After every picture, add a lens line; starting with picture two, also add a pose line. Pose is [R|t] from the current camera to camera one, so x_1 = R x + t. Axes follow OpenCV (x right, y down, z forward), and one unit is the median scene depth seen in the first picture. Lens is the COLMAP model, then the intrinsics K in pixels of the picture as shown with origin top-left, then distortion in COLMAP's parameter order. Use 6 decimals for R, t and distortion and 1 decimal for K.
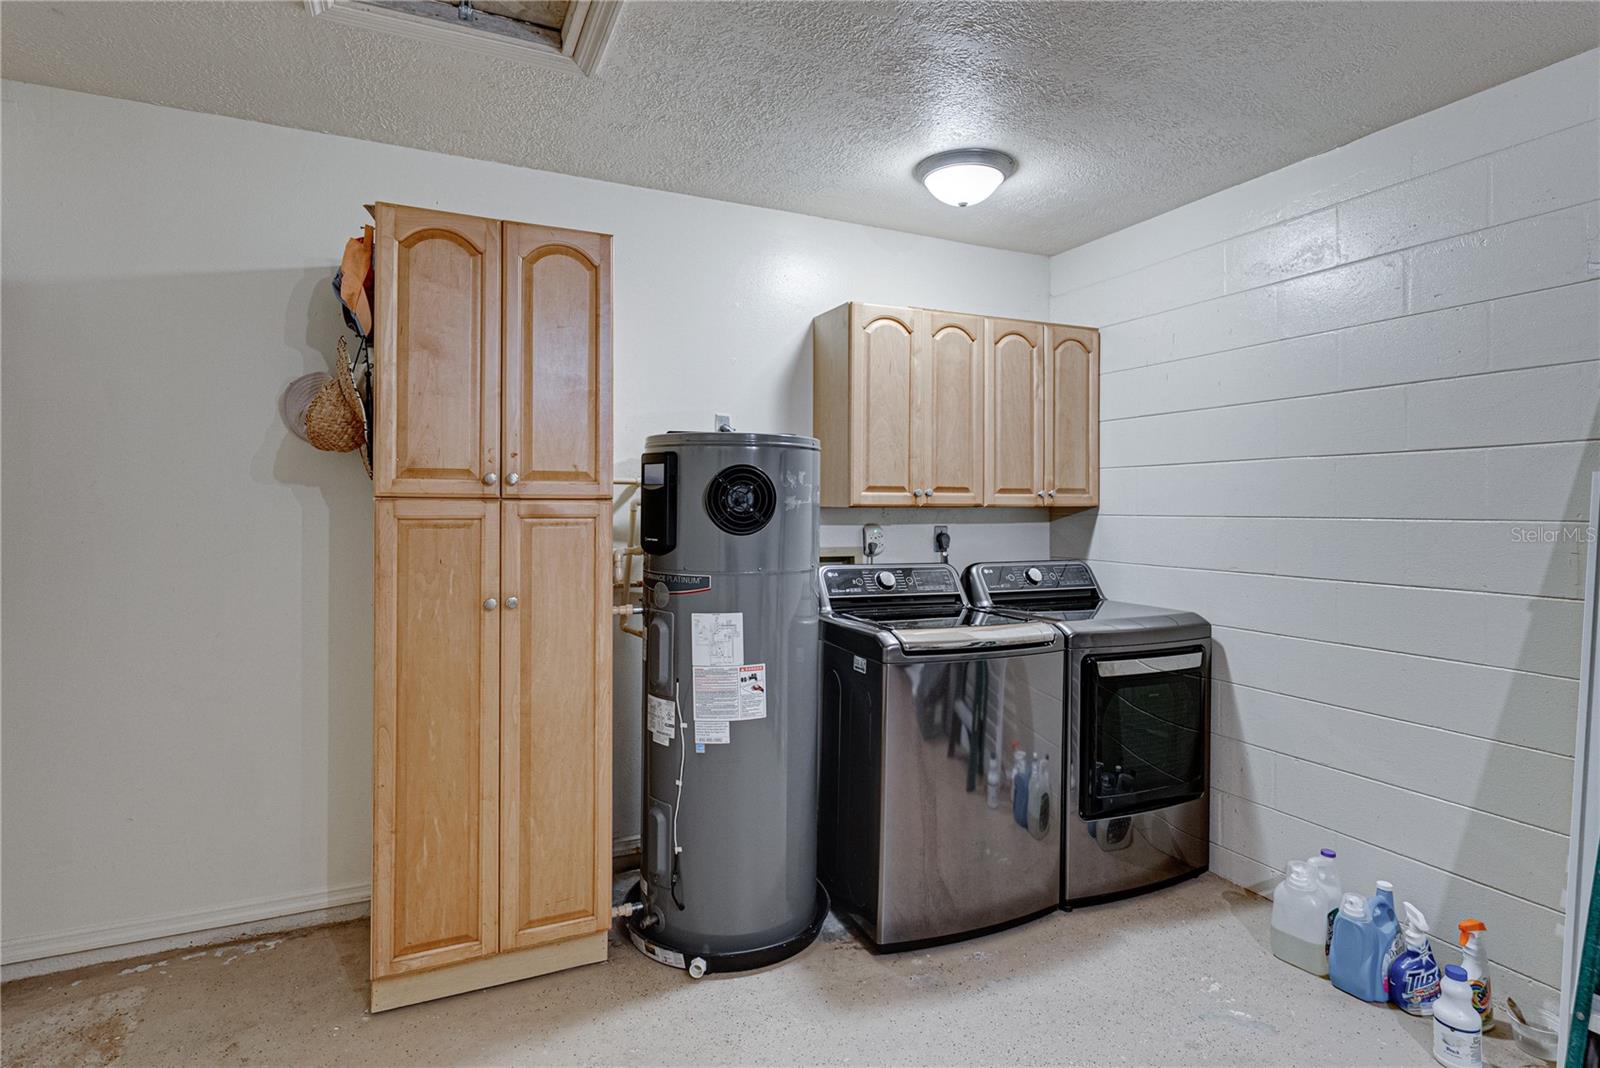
lens RADIAL K [[829.7, 0, 798.7], [0, 829.7, 523.9], [0, 0, 1]] dist [0.011644, -0.001478]
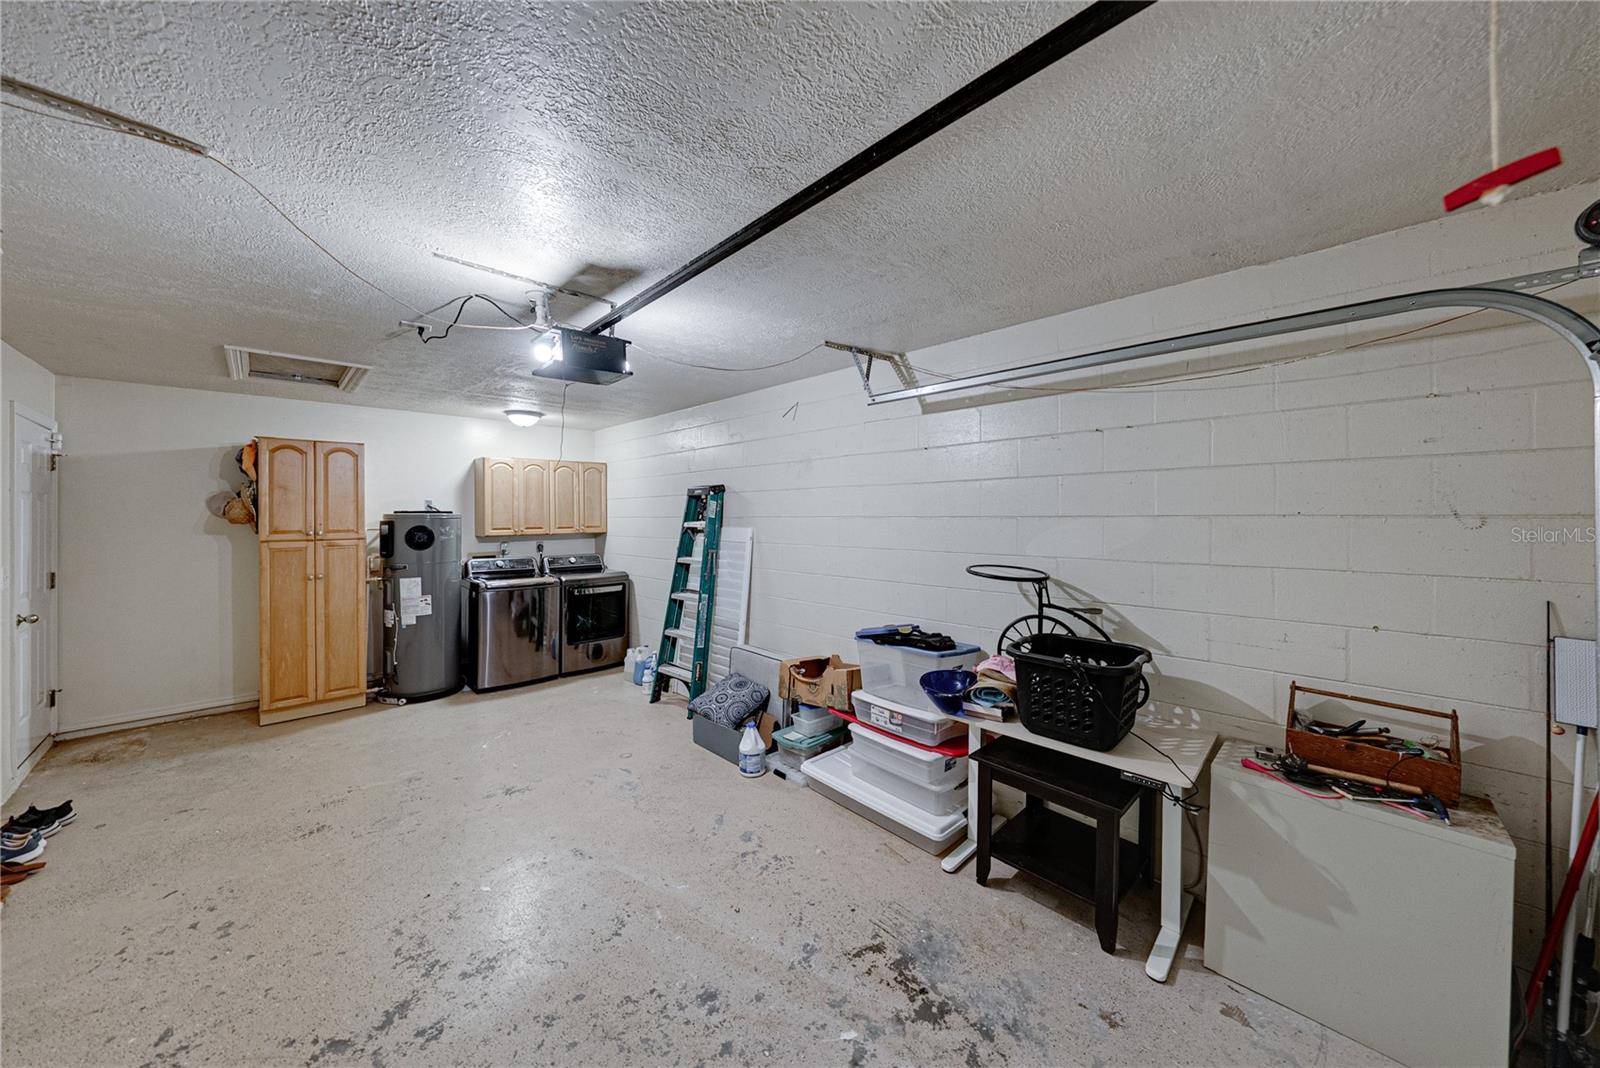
lens RADIAL K [[557.4, 0, 800.2], [0, 557.4, 522.1], [0, 0, 1]] dist [0.001435, -0.000334]
pose [[0.942290, -0.014103, 0.334500, 0.519113], [0.017200, 0.999832, -0.006297, -0.048155], [-0.334355, 0.011687, 0.942375, -1.235574]]
